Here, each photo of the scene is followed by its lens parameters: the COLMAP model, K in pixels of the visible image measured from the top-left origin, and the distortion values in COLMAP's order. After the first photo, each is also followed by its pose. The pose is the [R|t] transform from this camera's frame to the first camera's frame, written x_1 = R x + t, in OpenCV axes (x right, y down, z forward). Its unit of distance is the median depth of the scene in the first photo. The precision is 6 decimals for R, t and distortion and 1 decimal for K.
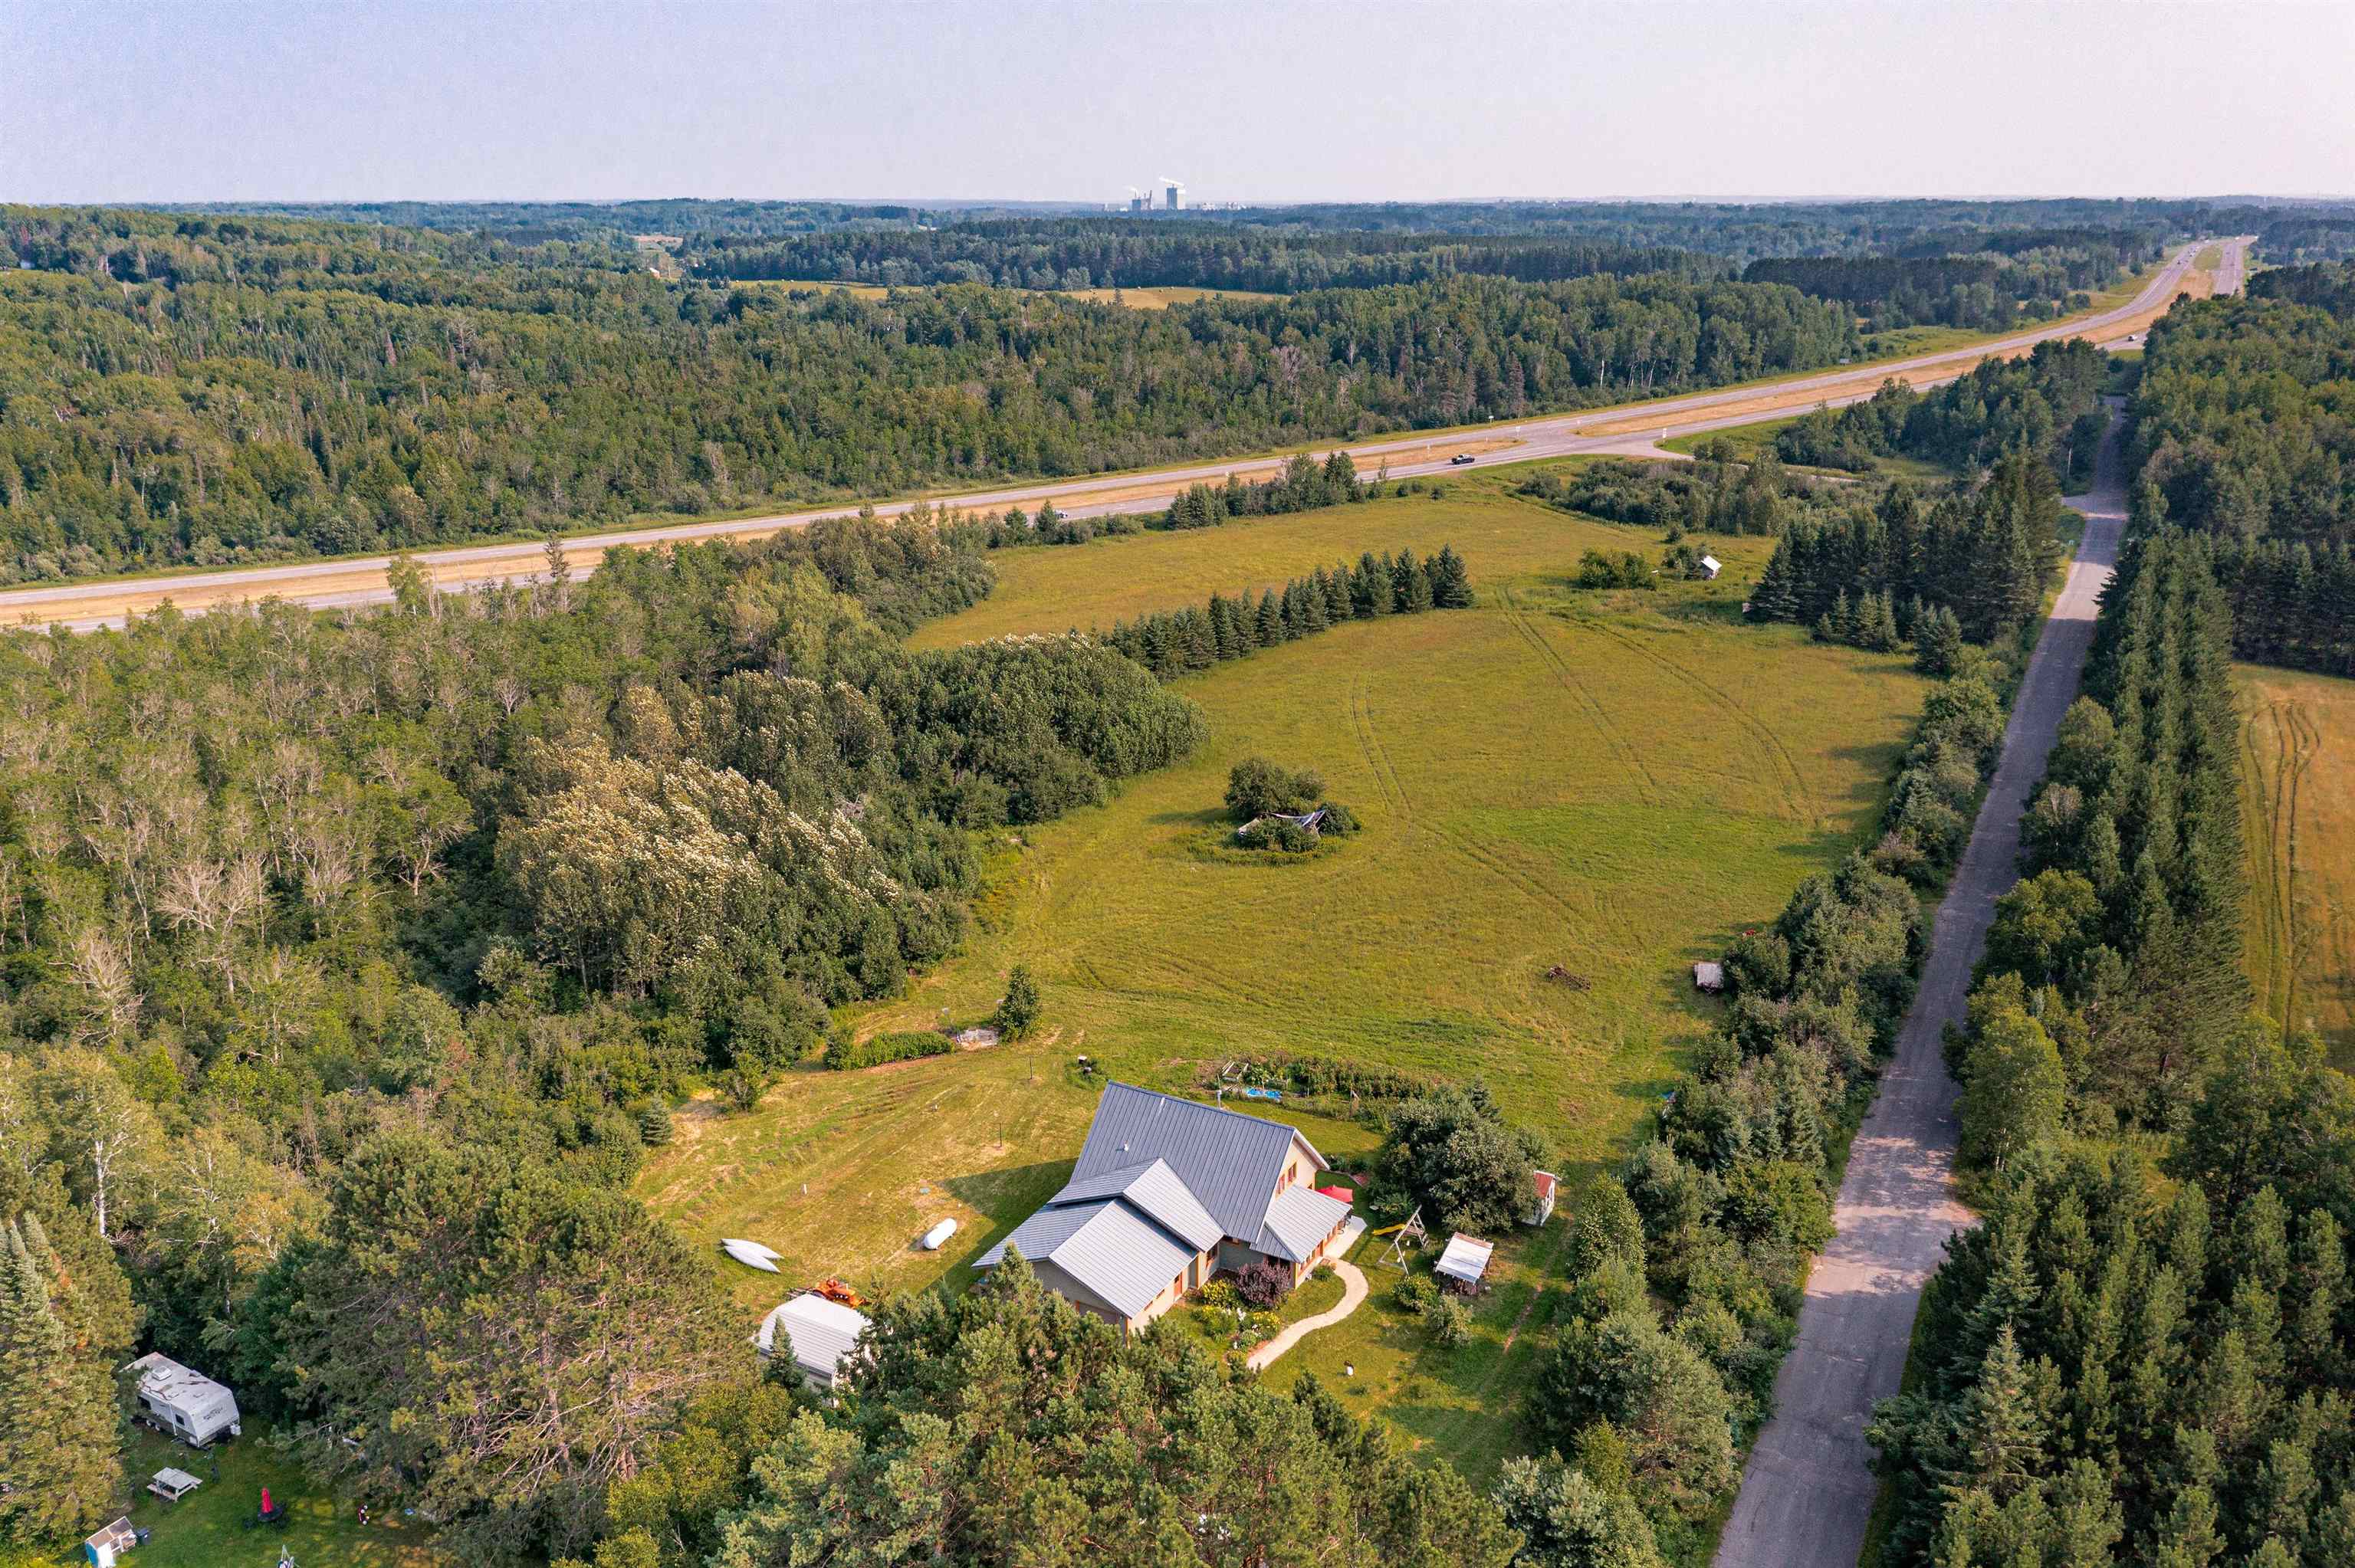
lens RADIAL K [[1920.6, 0, 1186.1], [0, 1920.6, 790.3], [0, 0, 1]] dist [-0.009265, 0.005924]
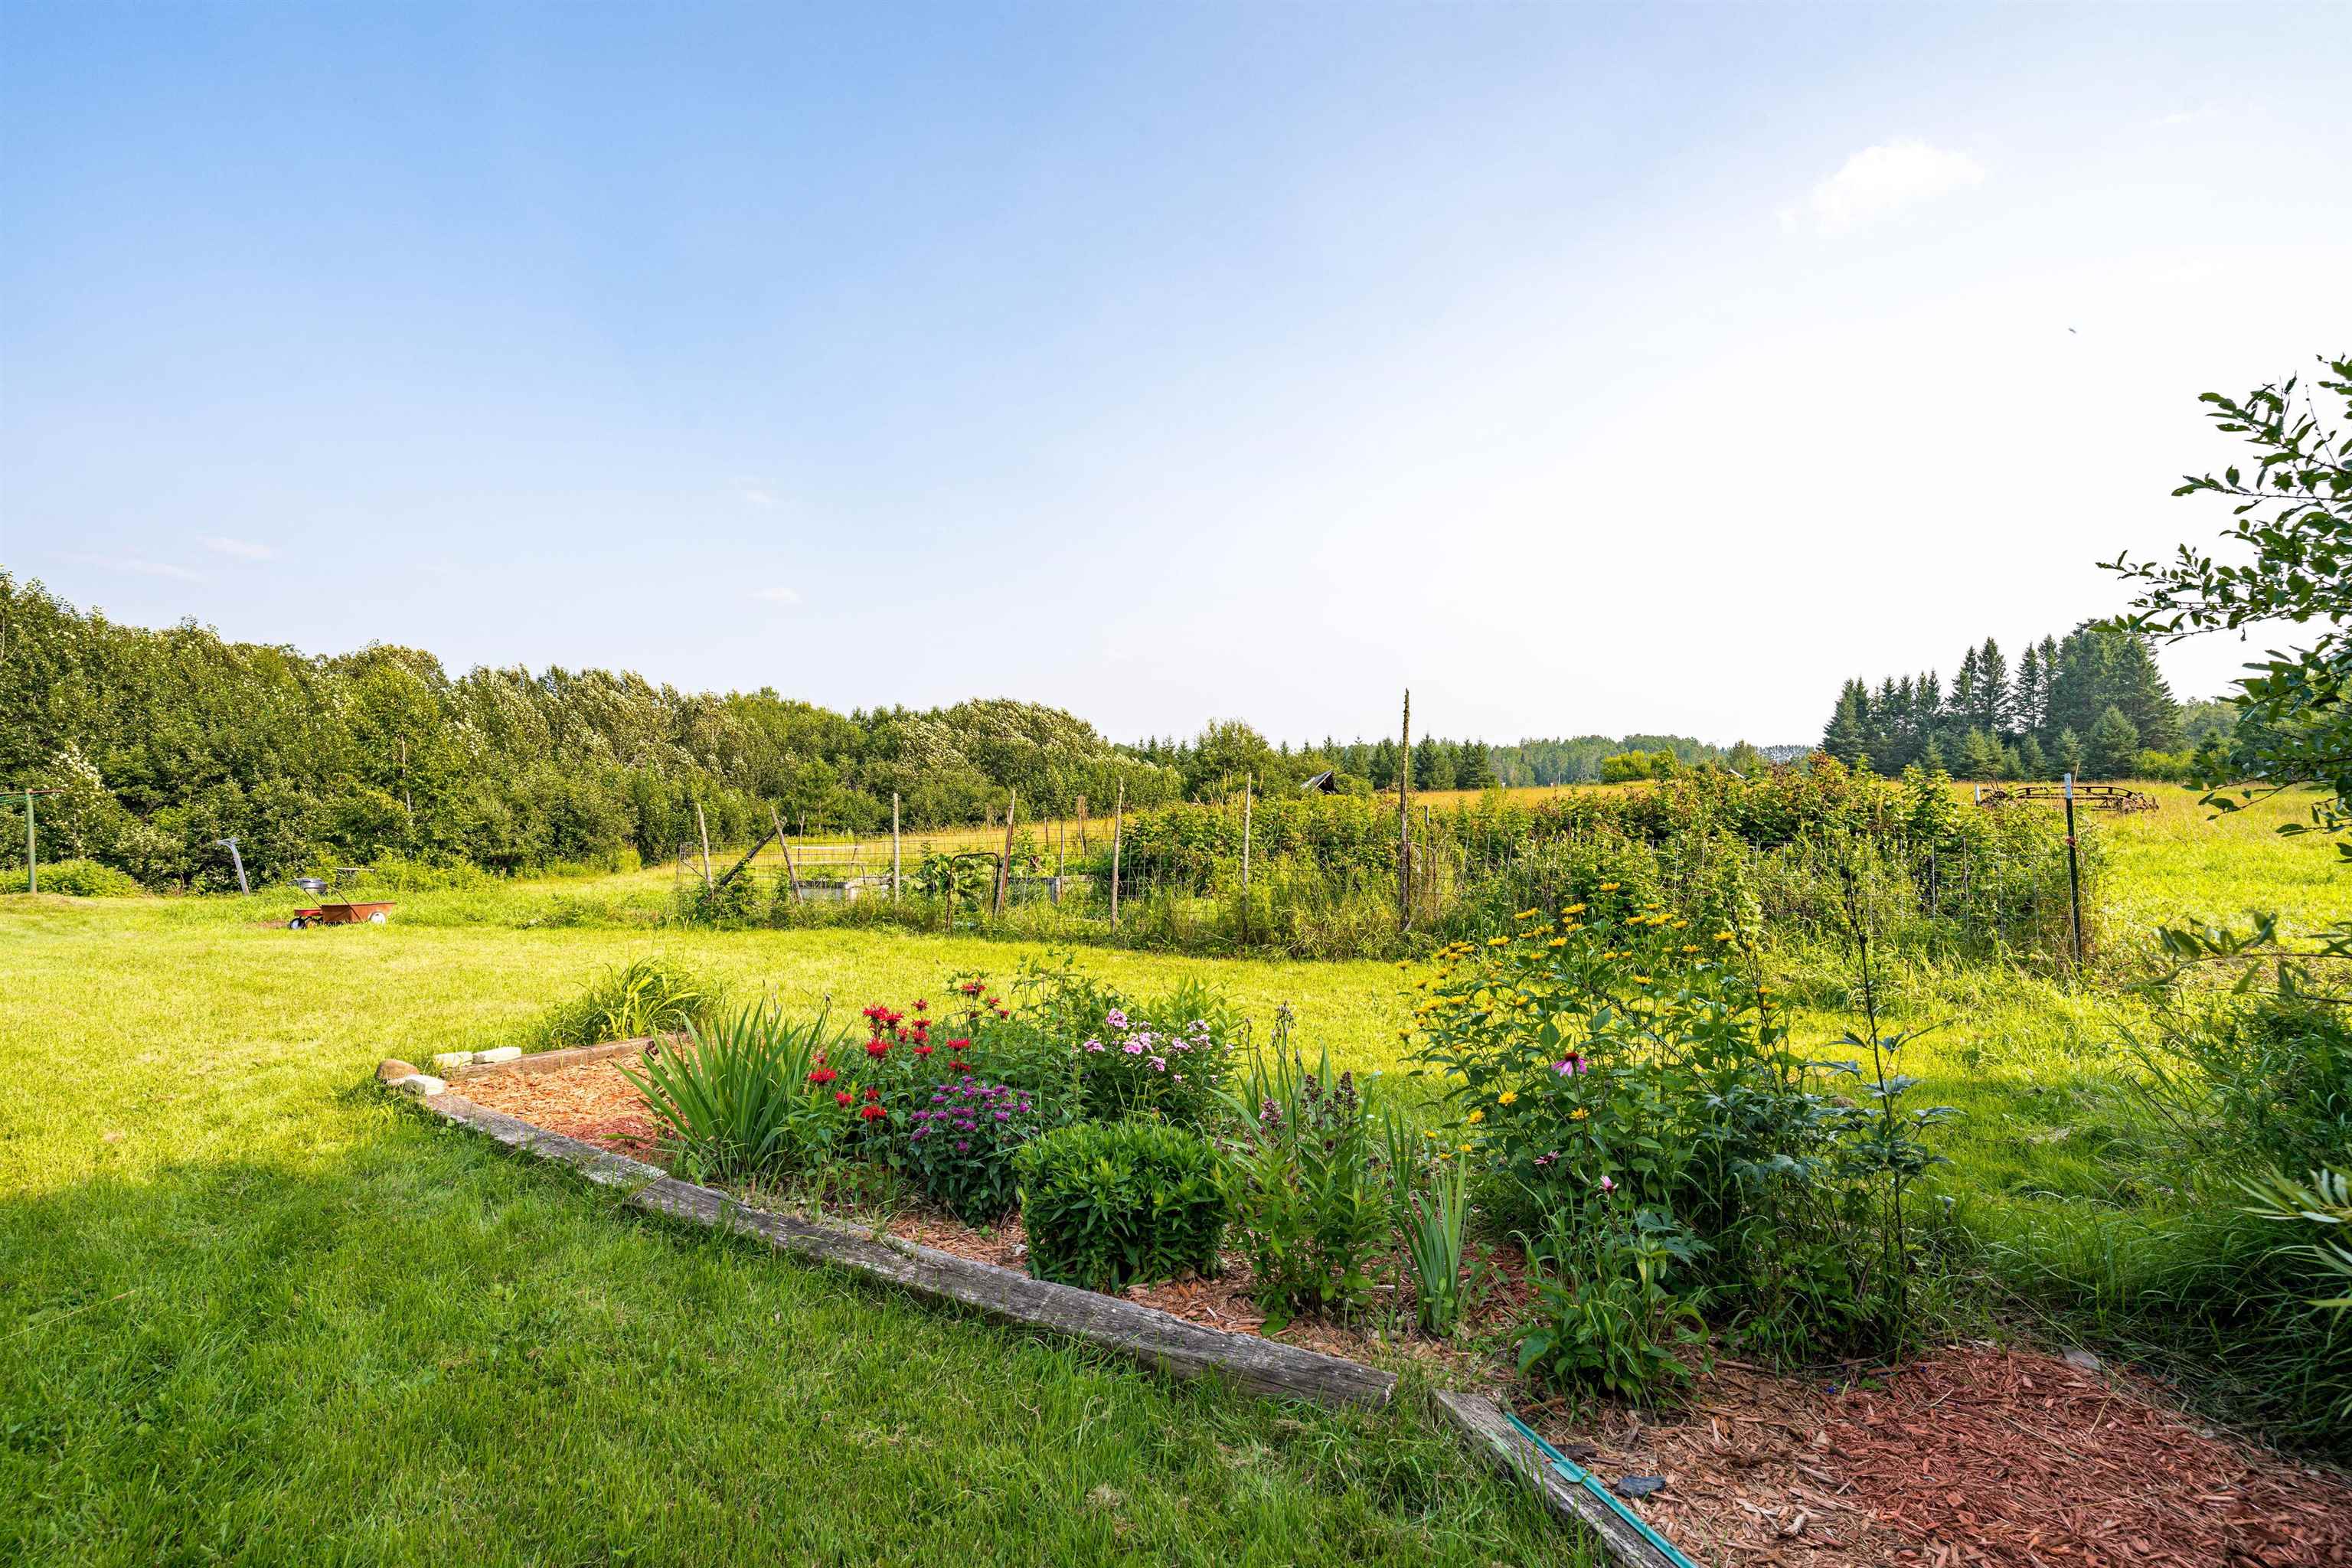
lens RADIAL K [[1139.4, 0, 1169.2], [0, 1139.4, 794.9], [0, 0, 1]] dist [0.001462, -0.000482]
pose [[0.995542, 0.022700, -0.091548, 0.084954], [-0.049962, 0.950166, -0.307714, 0.205097], [0.080001, 0.310916, 0.947064, 1.020565]]
